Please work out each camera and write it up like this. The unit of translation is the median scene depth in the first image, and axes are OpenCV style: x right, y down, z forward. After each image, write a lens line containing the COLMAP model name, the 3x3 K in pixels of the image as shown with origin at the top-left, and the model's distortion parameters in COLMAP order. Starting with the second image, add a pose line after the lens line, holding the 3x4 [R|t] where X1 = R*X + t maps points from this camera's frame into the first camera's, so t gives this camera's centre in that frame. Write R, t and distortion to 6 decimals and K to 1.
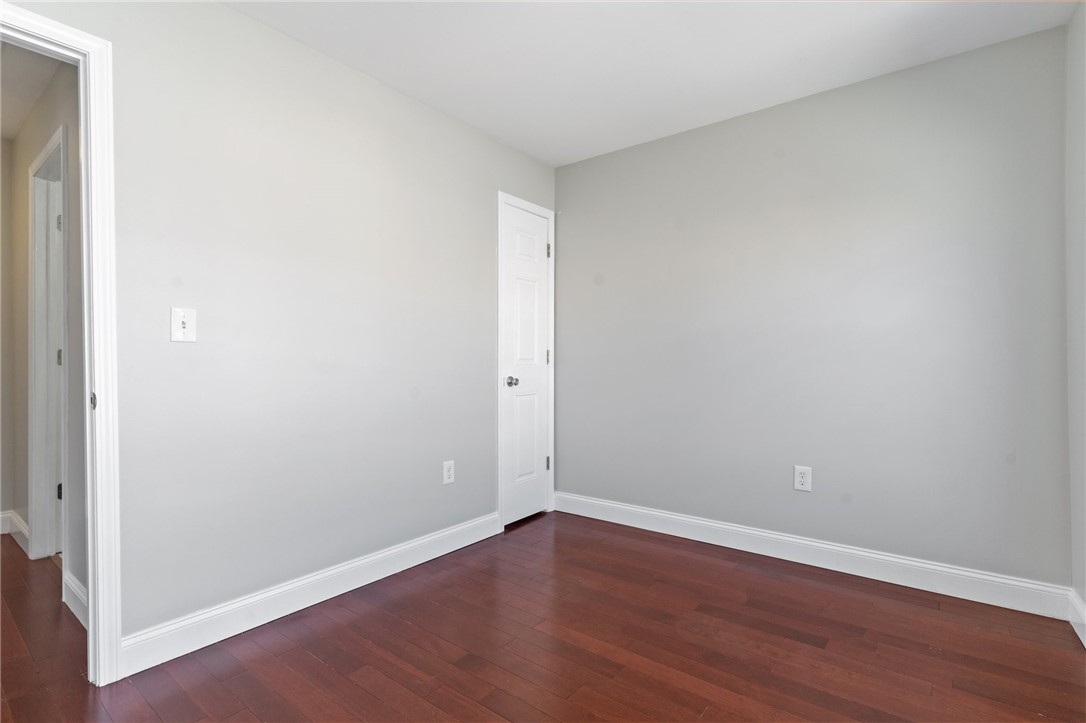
lens RADIAL K [[524.8, 0, 542.5], [0, 524.8, 365.2], [0, 0, 1]] dist [0.004376, -0.000240]
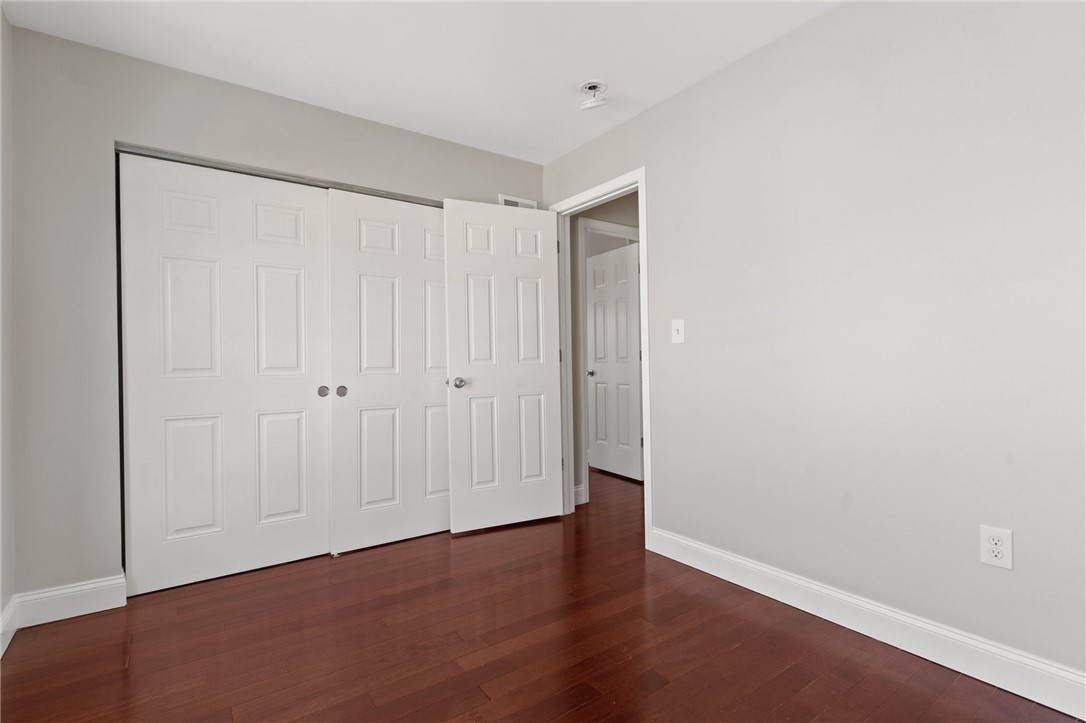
lens RADIAL K [[524.8, 0, 542.7], [0, 524.8, 359.2], [0, 0, 1]] dist [0.004376, -0.000240]
pose [[-0.289544, 0.008170, -0.957130, 0.783851], [0.006361, 0.999958, 0.006612, -0.013650], [0.957144, -0.004174, -0.289584, 1.051113]]
